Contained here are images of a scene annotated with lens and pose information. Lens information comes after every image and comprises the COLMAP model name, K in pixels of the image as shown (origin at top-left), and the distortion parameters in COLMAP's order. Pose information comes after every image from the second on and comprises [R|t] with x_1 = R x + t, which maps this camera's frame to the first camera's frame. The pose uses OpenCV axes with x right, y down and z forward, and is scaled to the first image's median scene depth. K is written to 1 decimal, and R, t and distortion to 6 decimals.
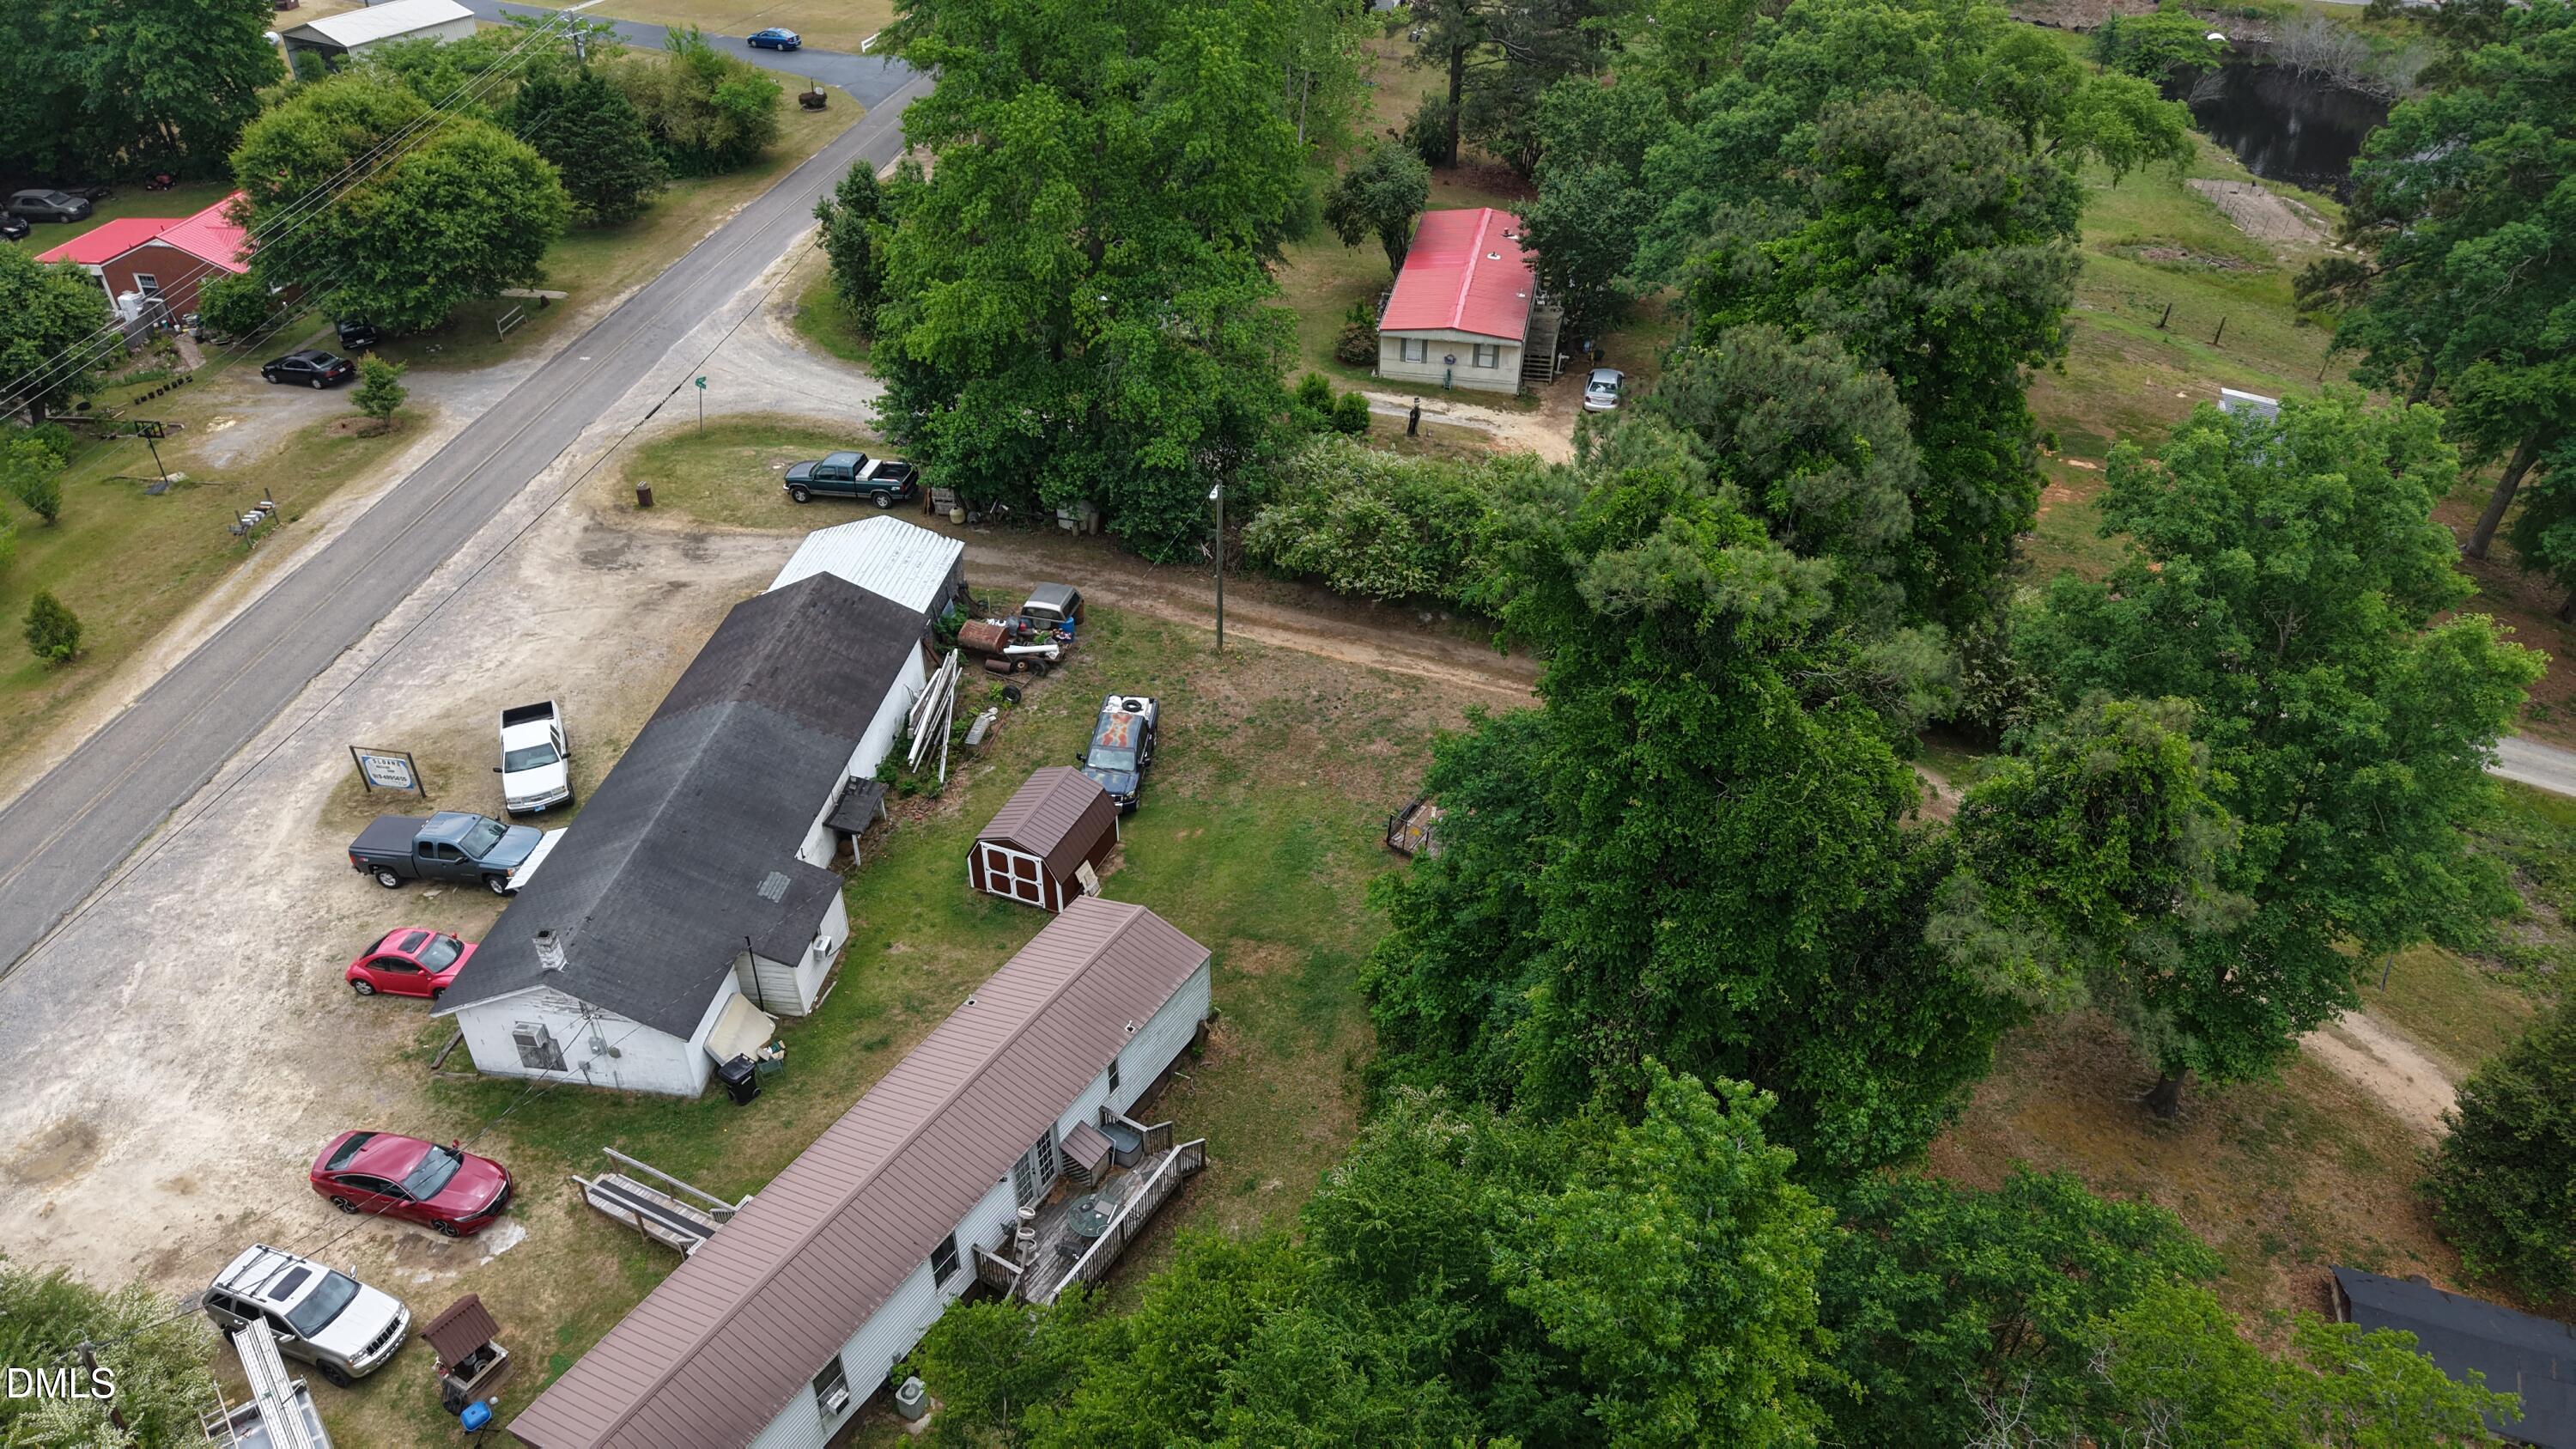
lens RADIAL K [[1717.5, 0, 1292.0], [0, 1717.5, 725.4], [0, 0, 1]] dist [0.023879, -0.038692]
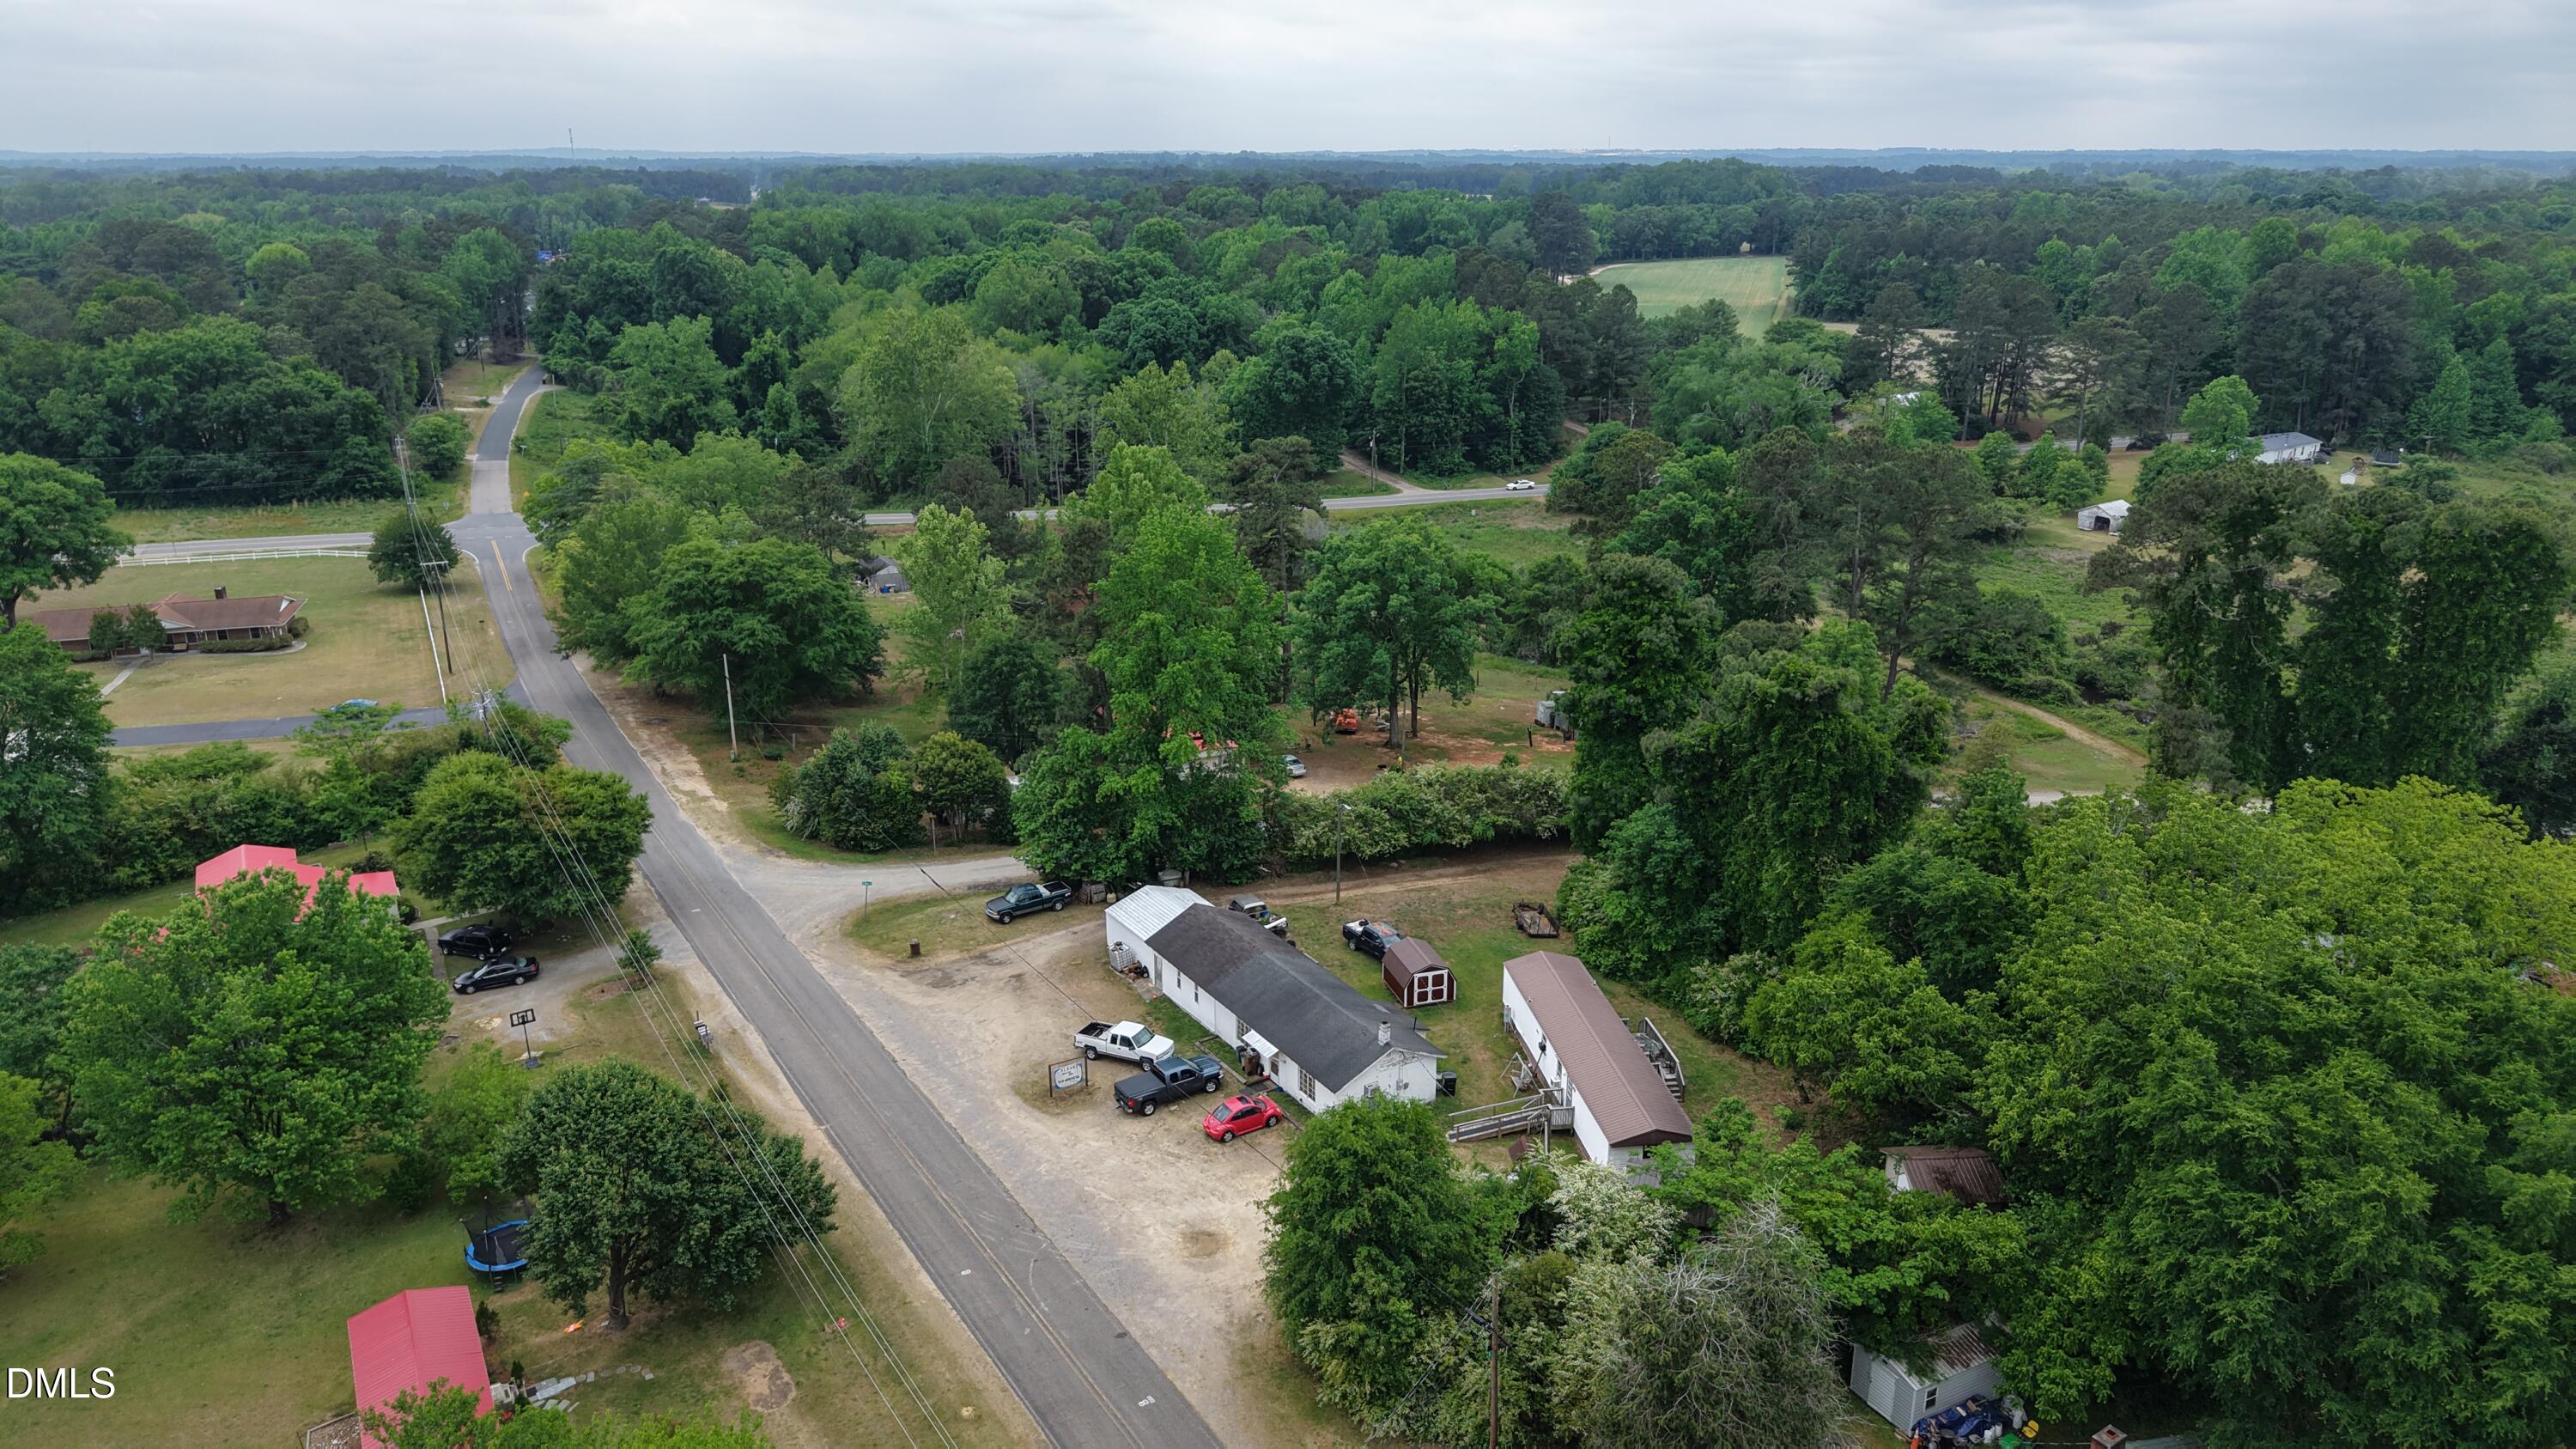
lens RADIAL K [[1717.5, 0, 1280.7], [0, 1717.5, 741.4], [0, 0, 1]] dist [0.023879, -0.038692]
pose [[0.769884, -0.210782, 0.602370, -1.094560], [0.375439, 0.912859, -0.160416, 0.063612], [-0.516067, 0.349655, 0.781931, -0.405197]]
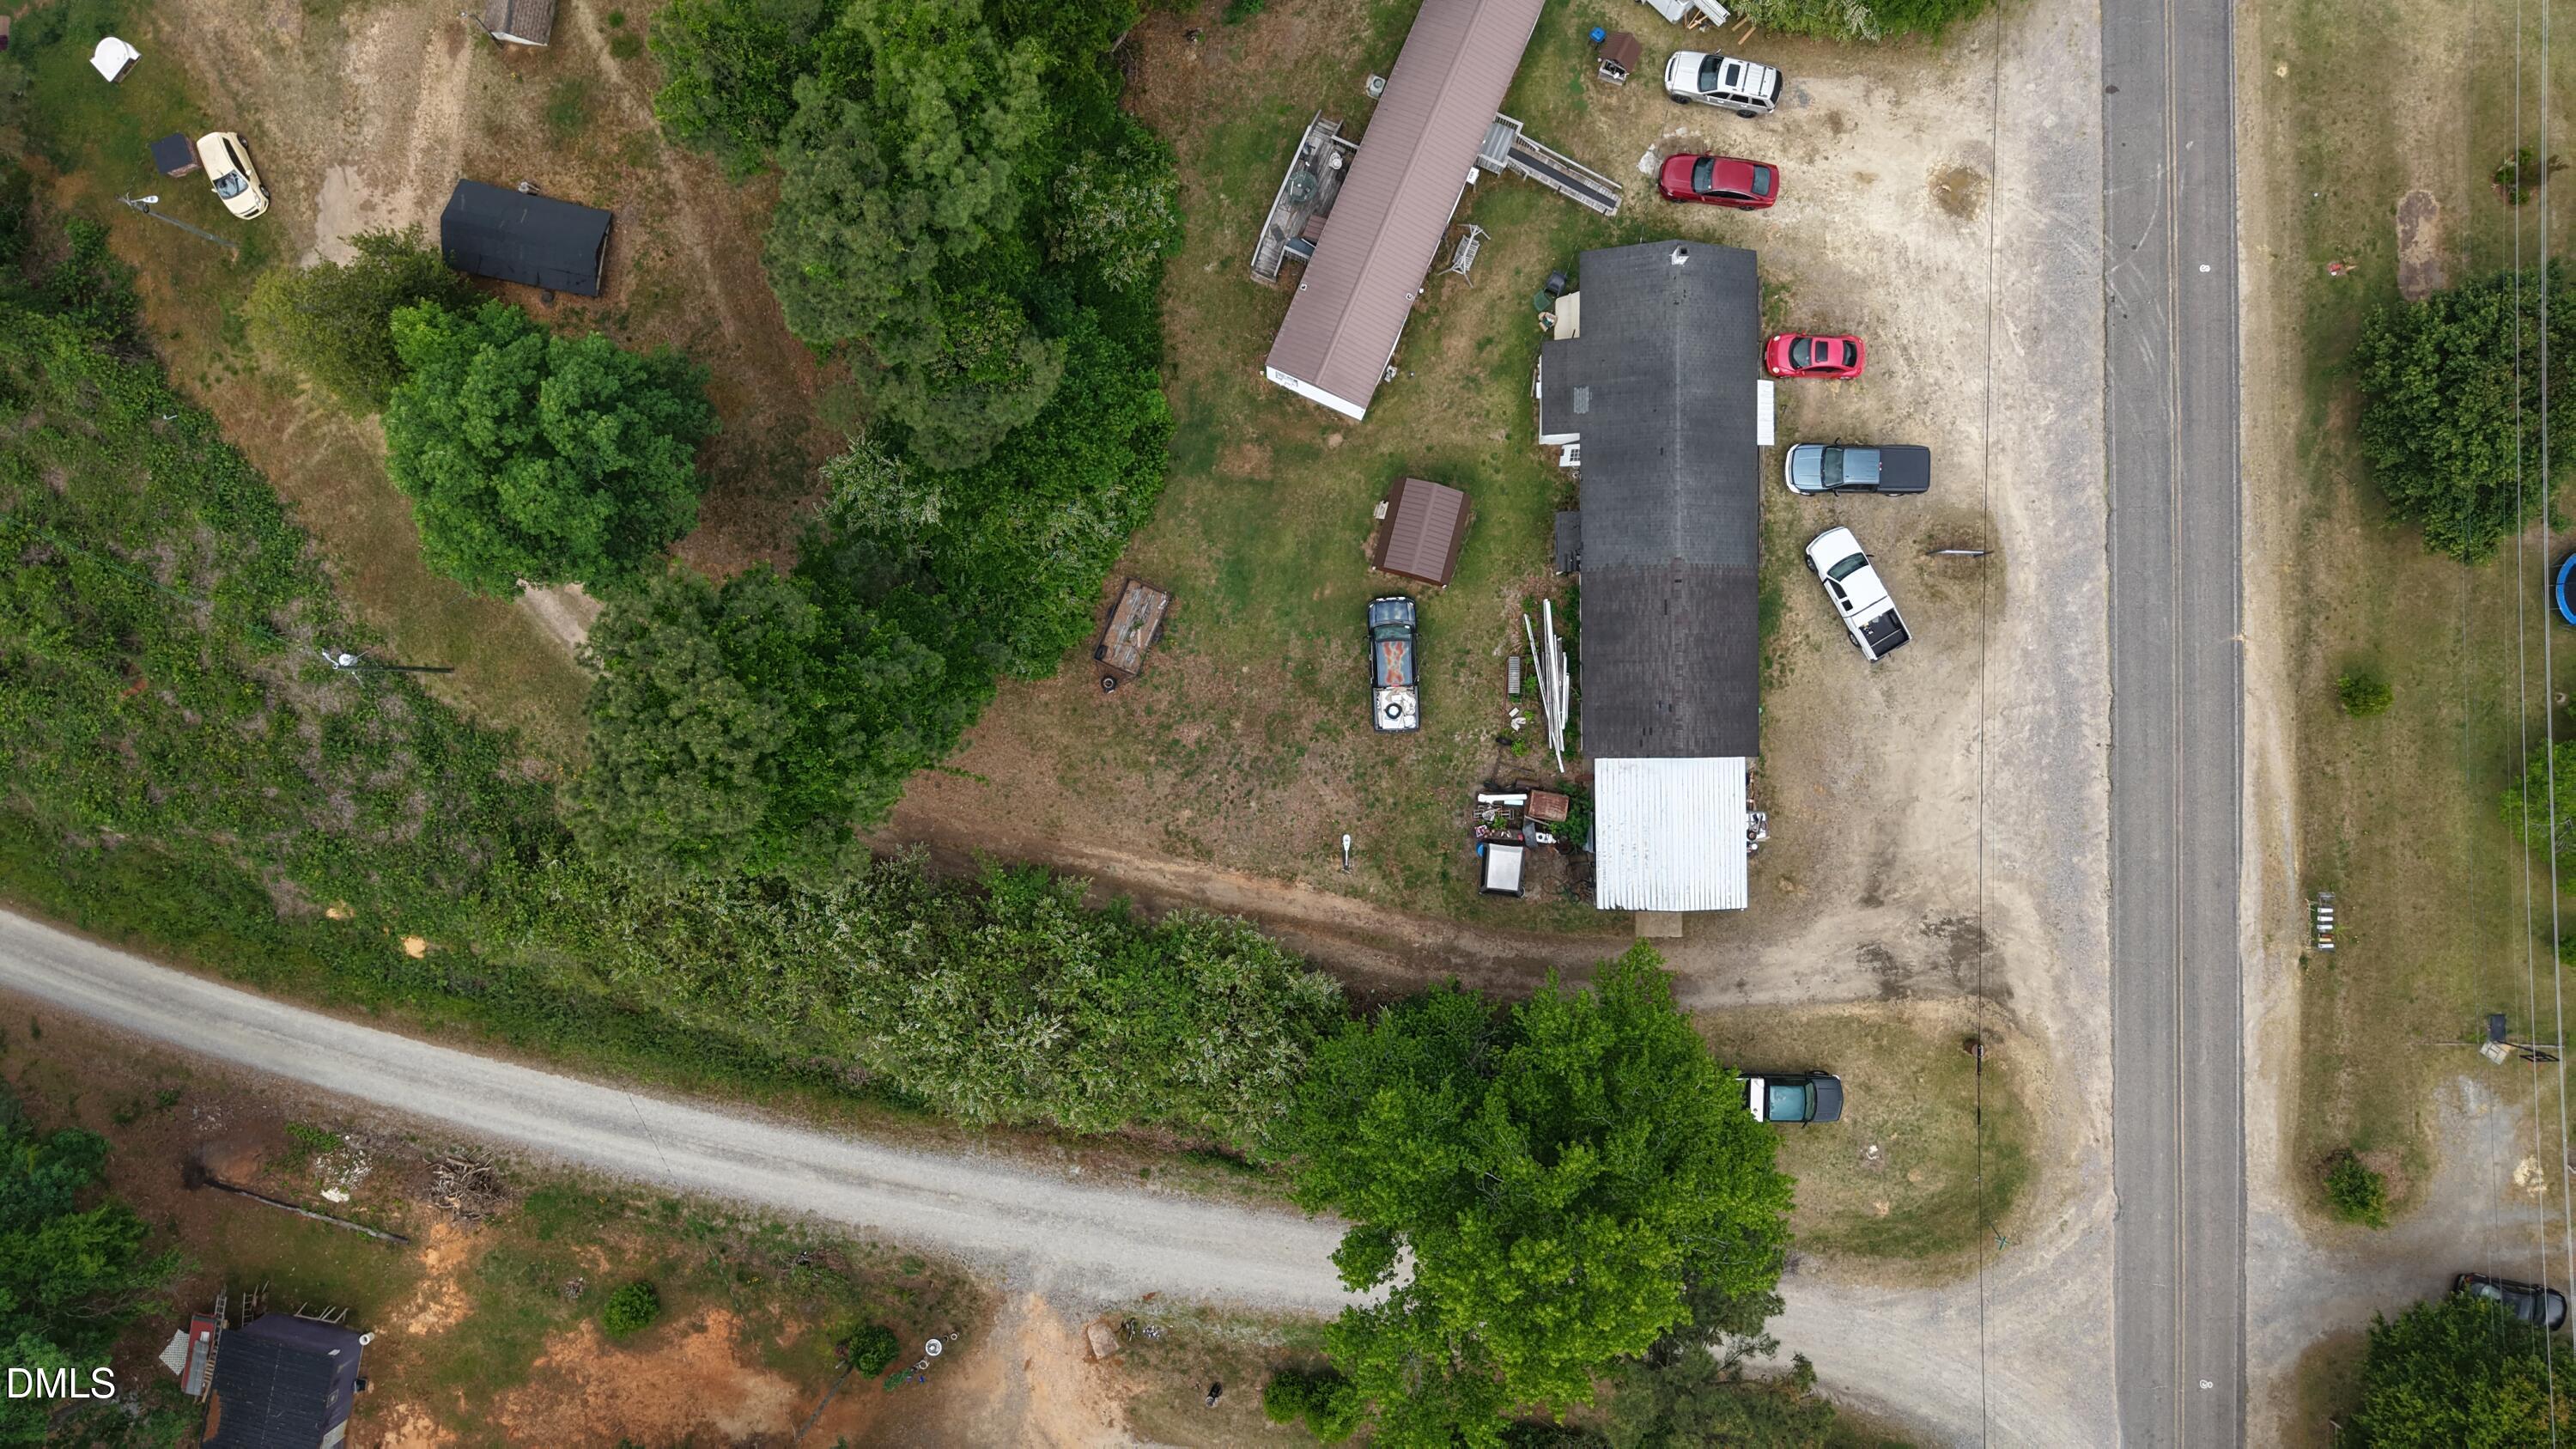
lens RADIAL K [[1717.5, 0, 1291.7], [0, 1717.5, 680.2], [0, 0, 1]] dist [0.023879, -0.038692]
pose [[-0.990511, 0.137353, -0.004710, -0.017428], [-0.082709, -0.568382, 0.818597, -0.875206], [0.109760, 0.811219, 0.574349, 0.253398]]
